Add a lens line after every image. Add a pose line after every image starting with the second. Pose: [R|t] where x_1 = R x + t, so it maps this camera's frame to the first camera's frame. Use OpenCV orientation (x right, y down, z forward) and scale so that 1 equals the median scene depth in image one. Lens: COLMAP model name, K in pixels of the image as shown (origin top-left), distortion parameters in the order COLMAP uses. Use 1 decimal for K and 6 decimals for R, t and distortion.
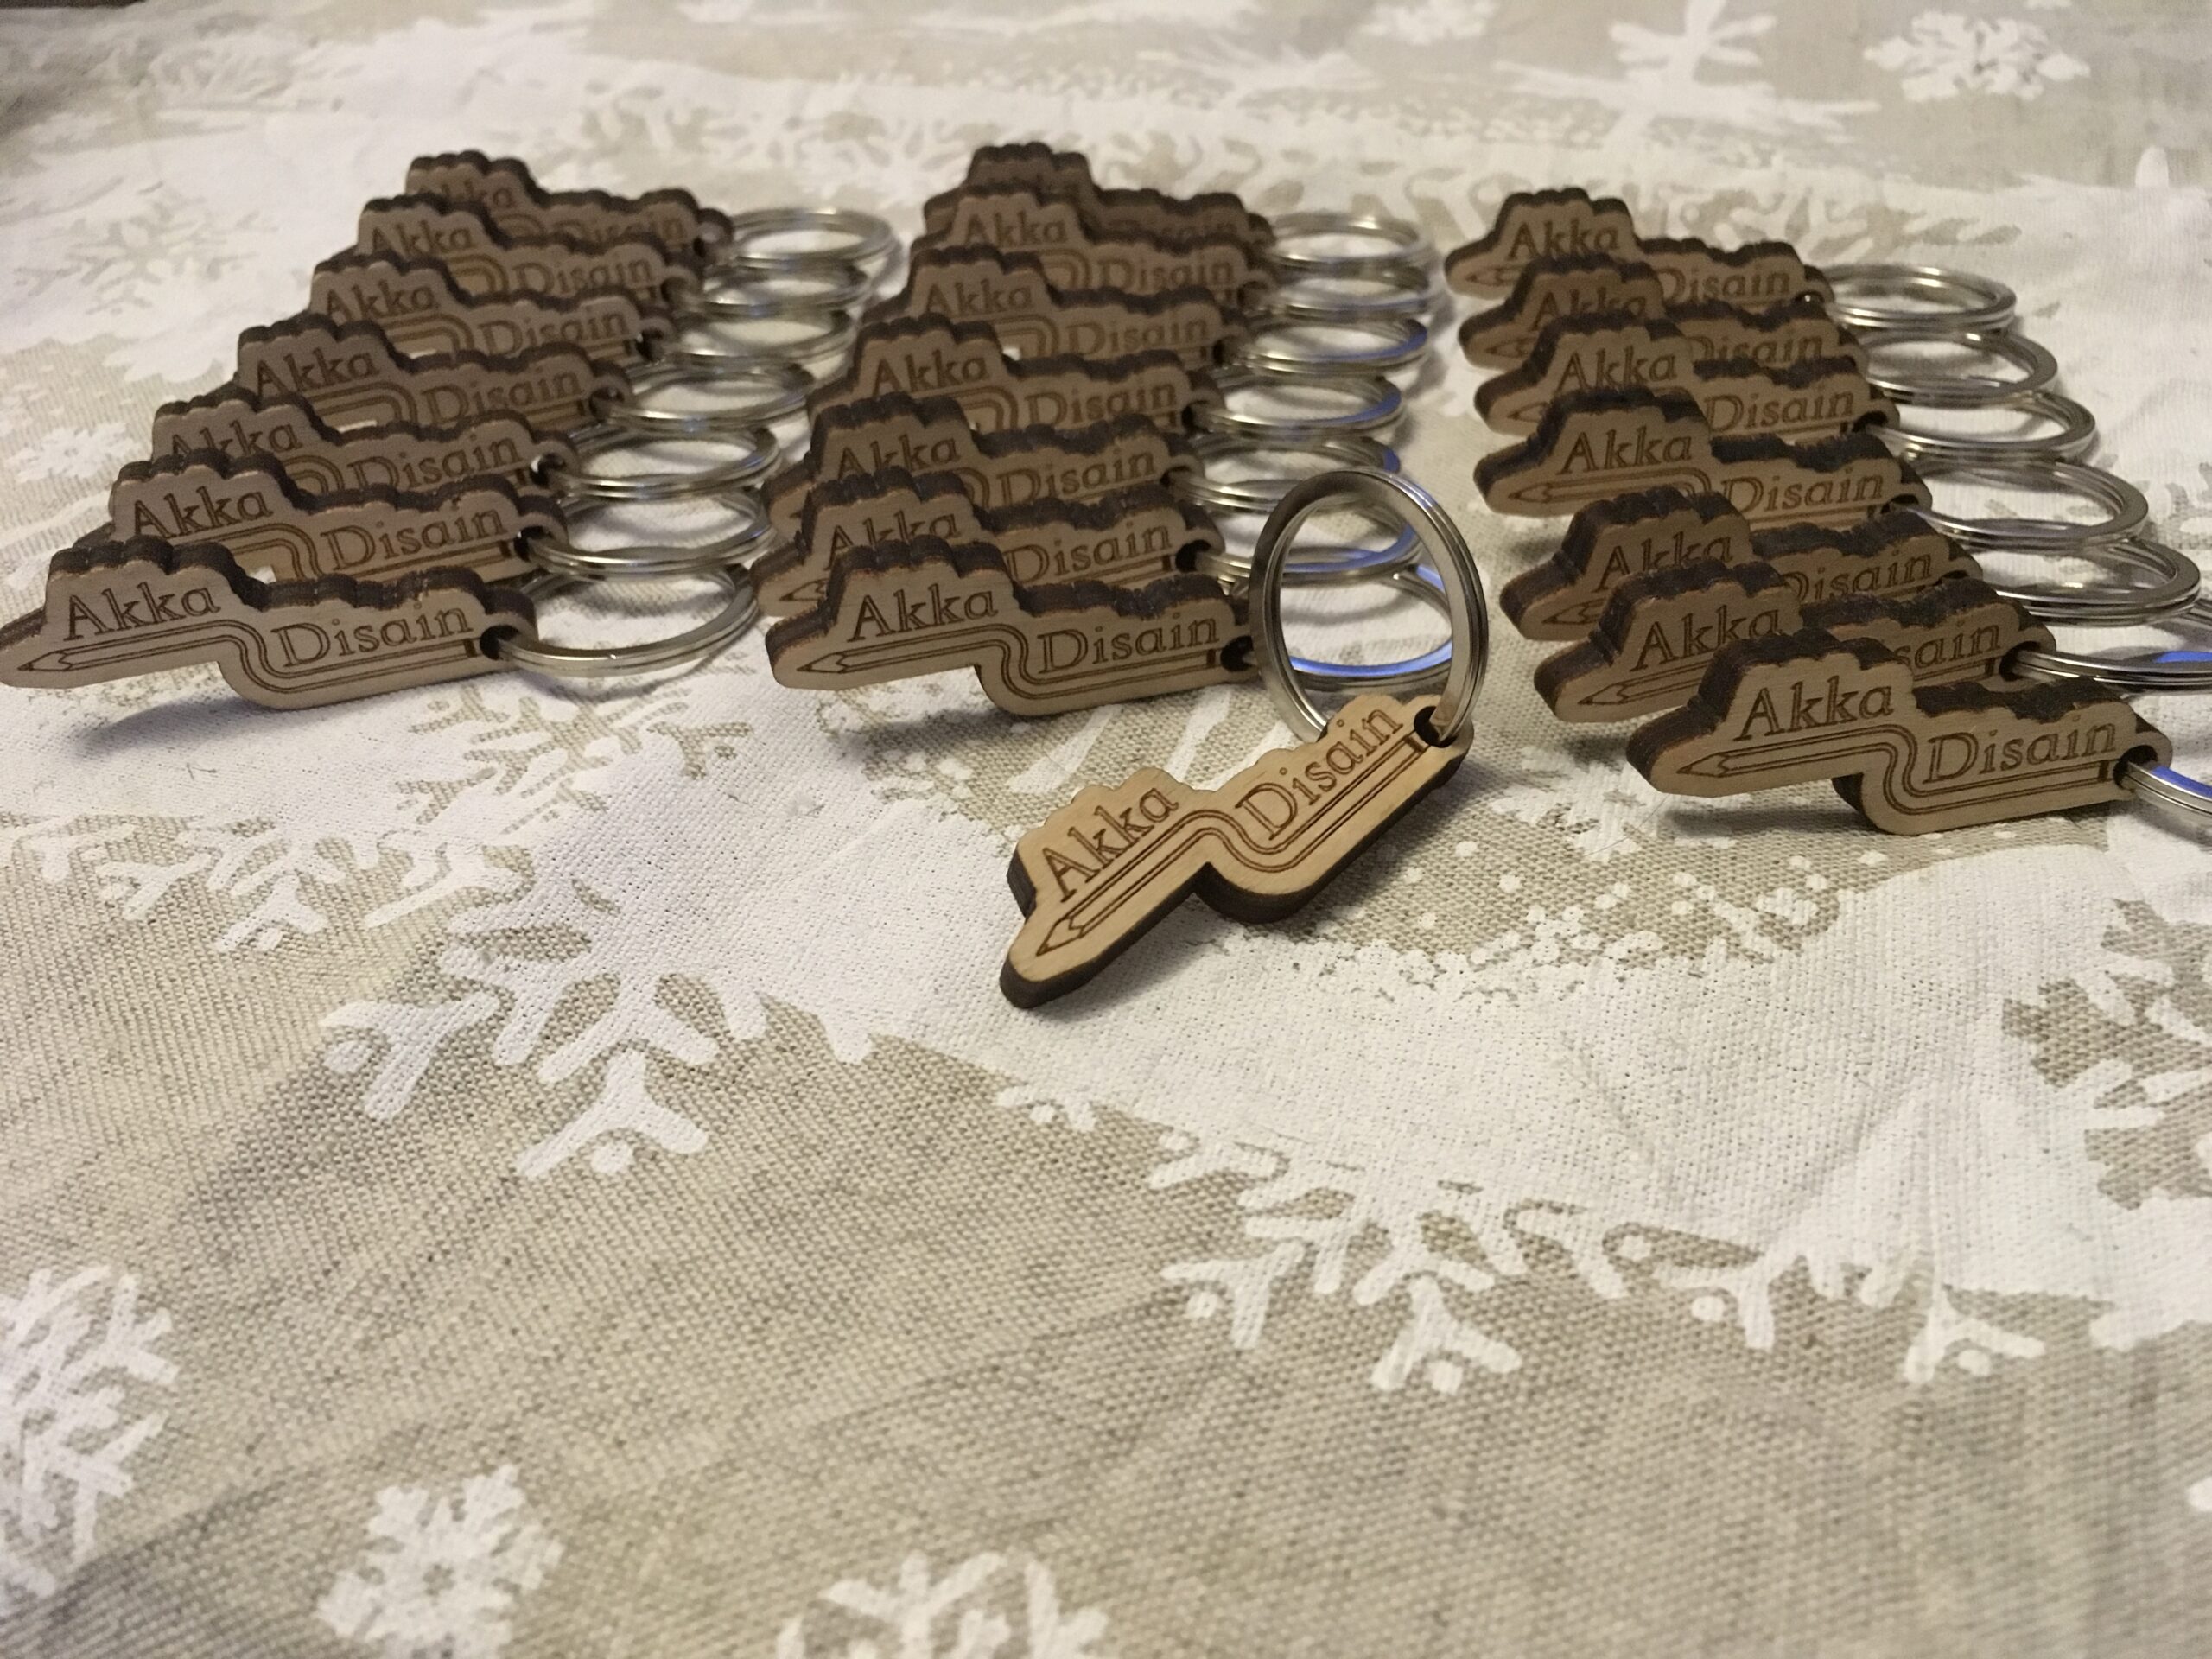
lens RADIAL K [[1900.1, 0, 1100.5], [0, 1900.1, 821.9], [0, 0, 1]] dist [0.082904, -0.135610]
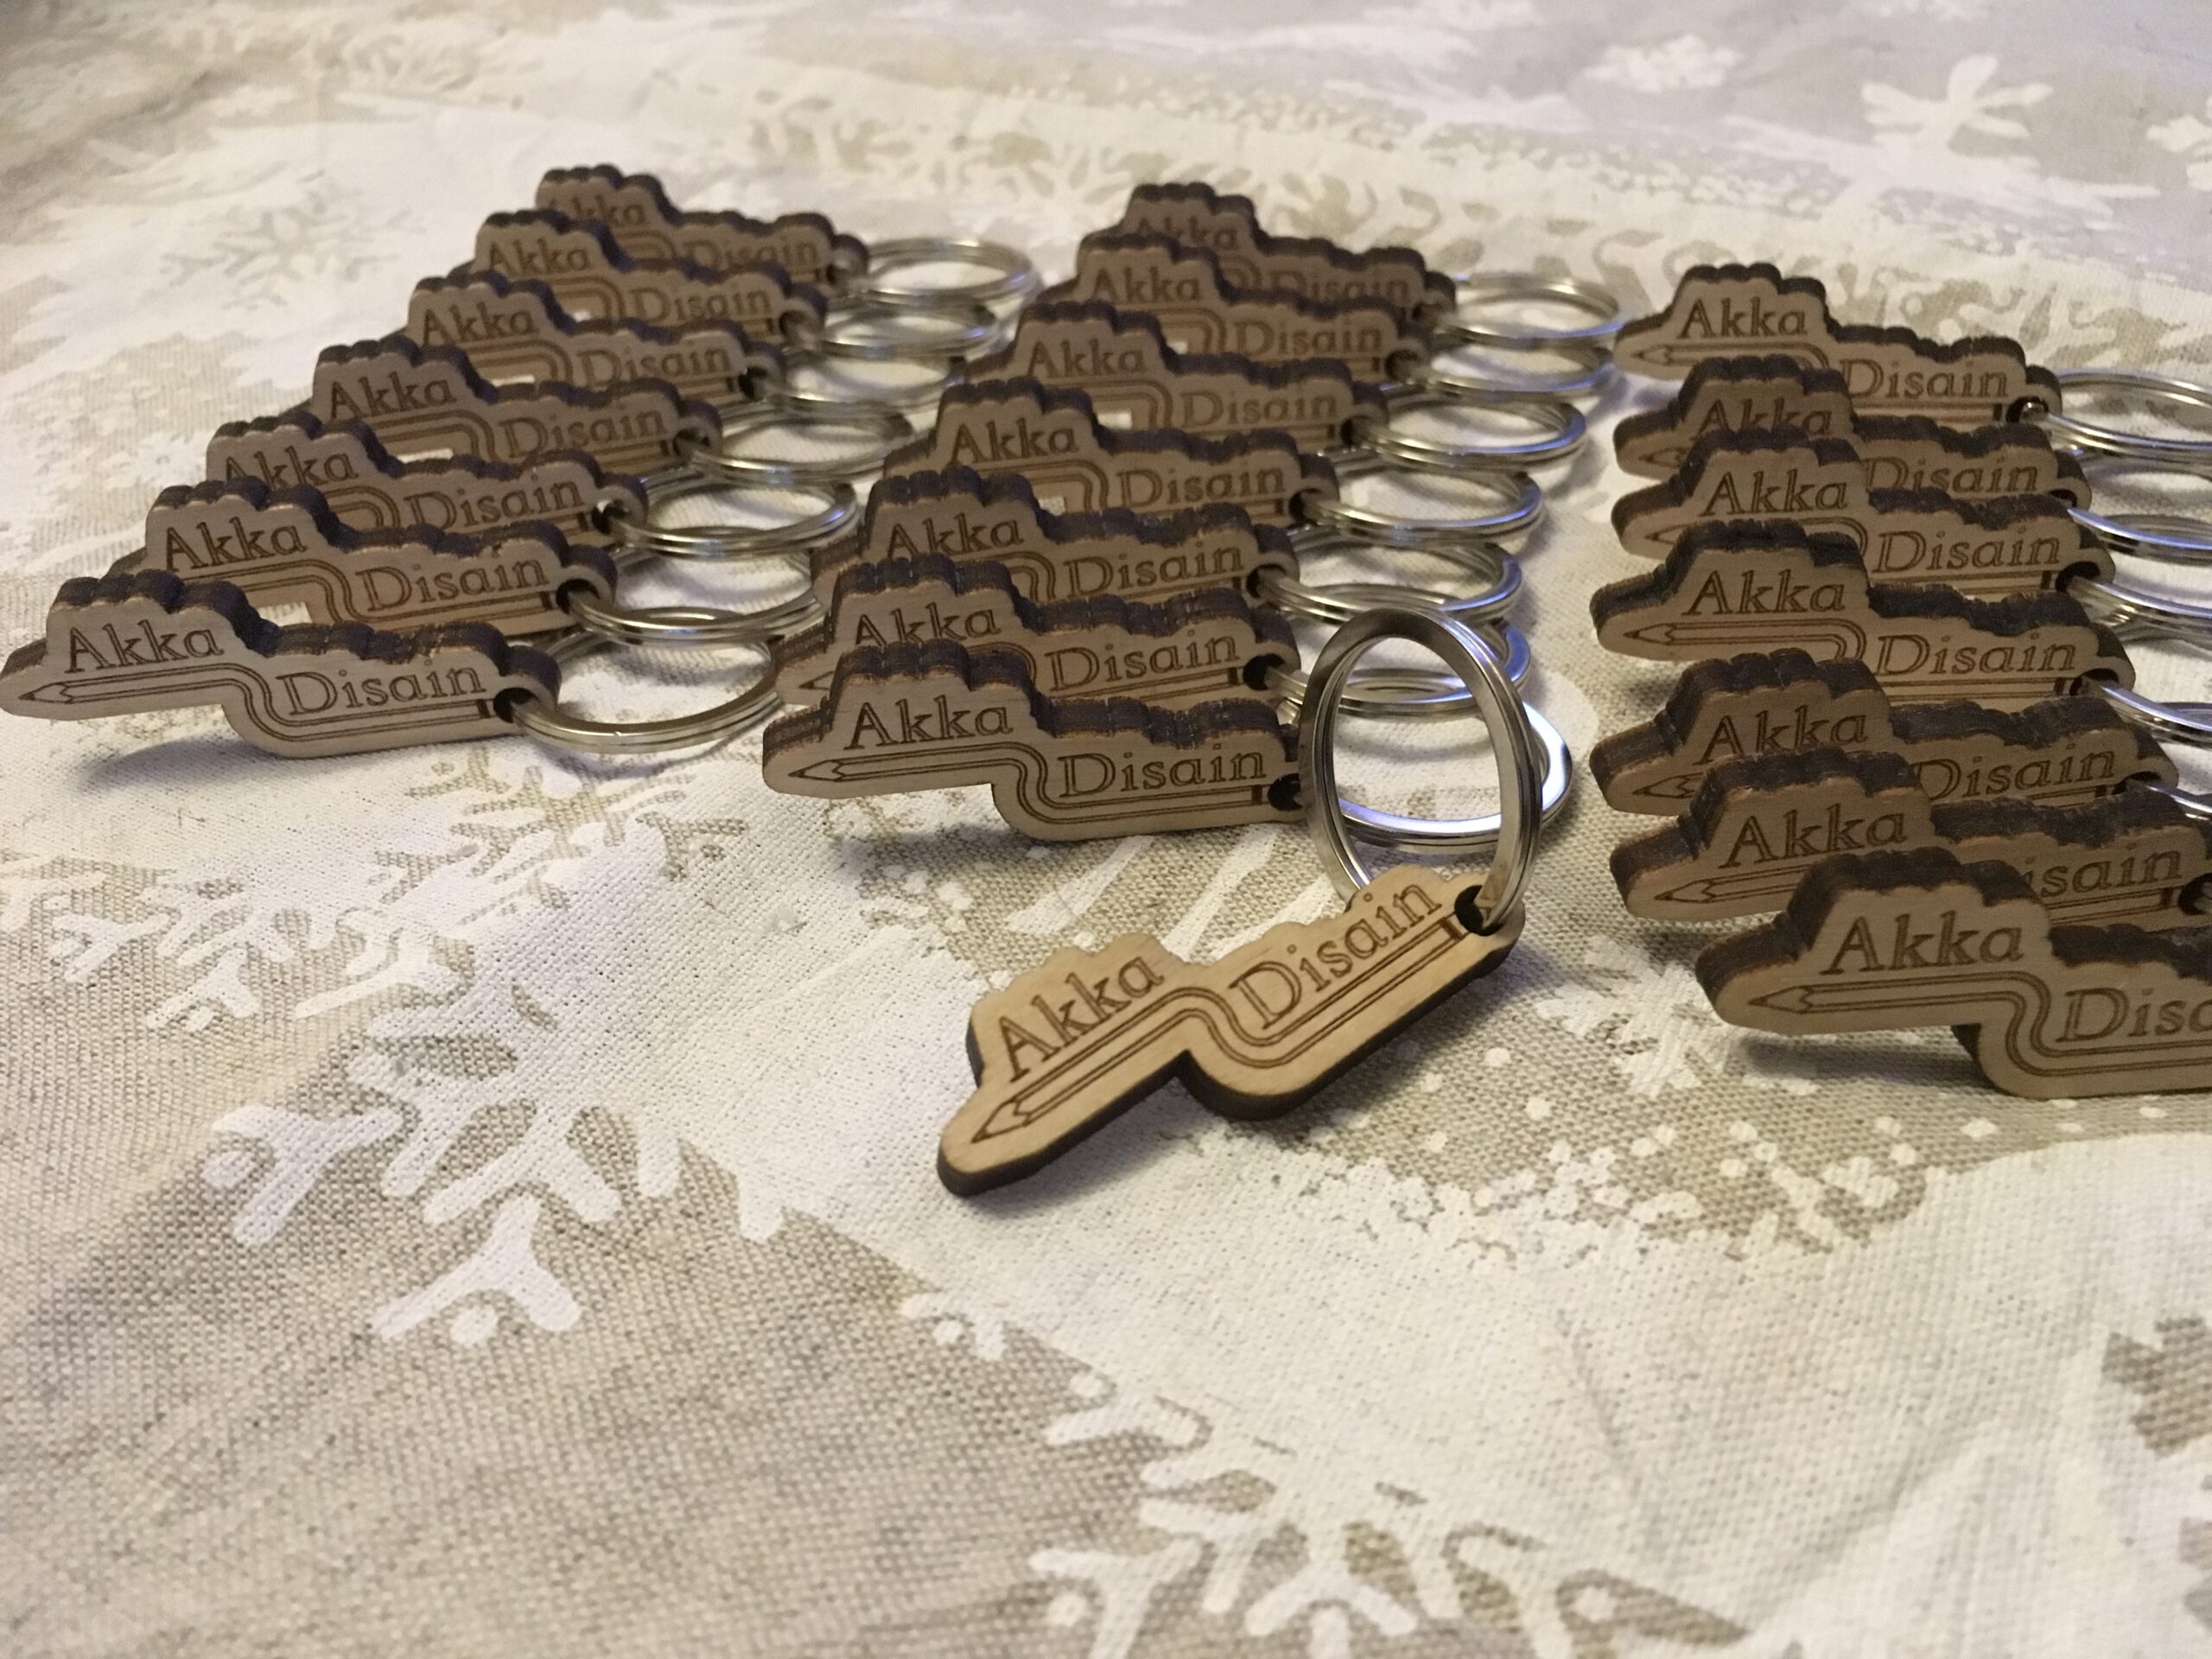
lens RADIAL K [[1900.1, 0, 1100.5], [0, 1900.1, 821.9], [0, 0, 1]] dist [0.082904, -0.135610]
pose [[0.987879, 0.094620, -0.123055, 0.103568], [-0.094101, 0.995512, 0.010038, -0.079922], [0.123453, 0.001664, 0.992349, 0.106572]]
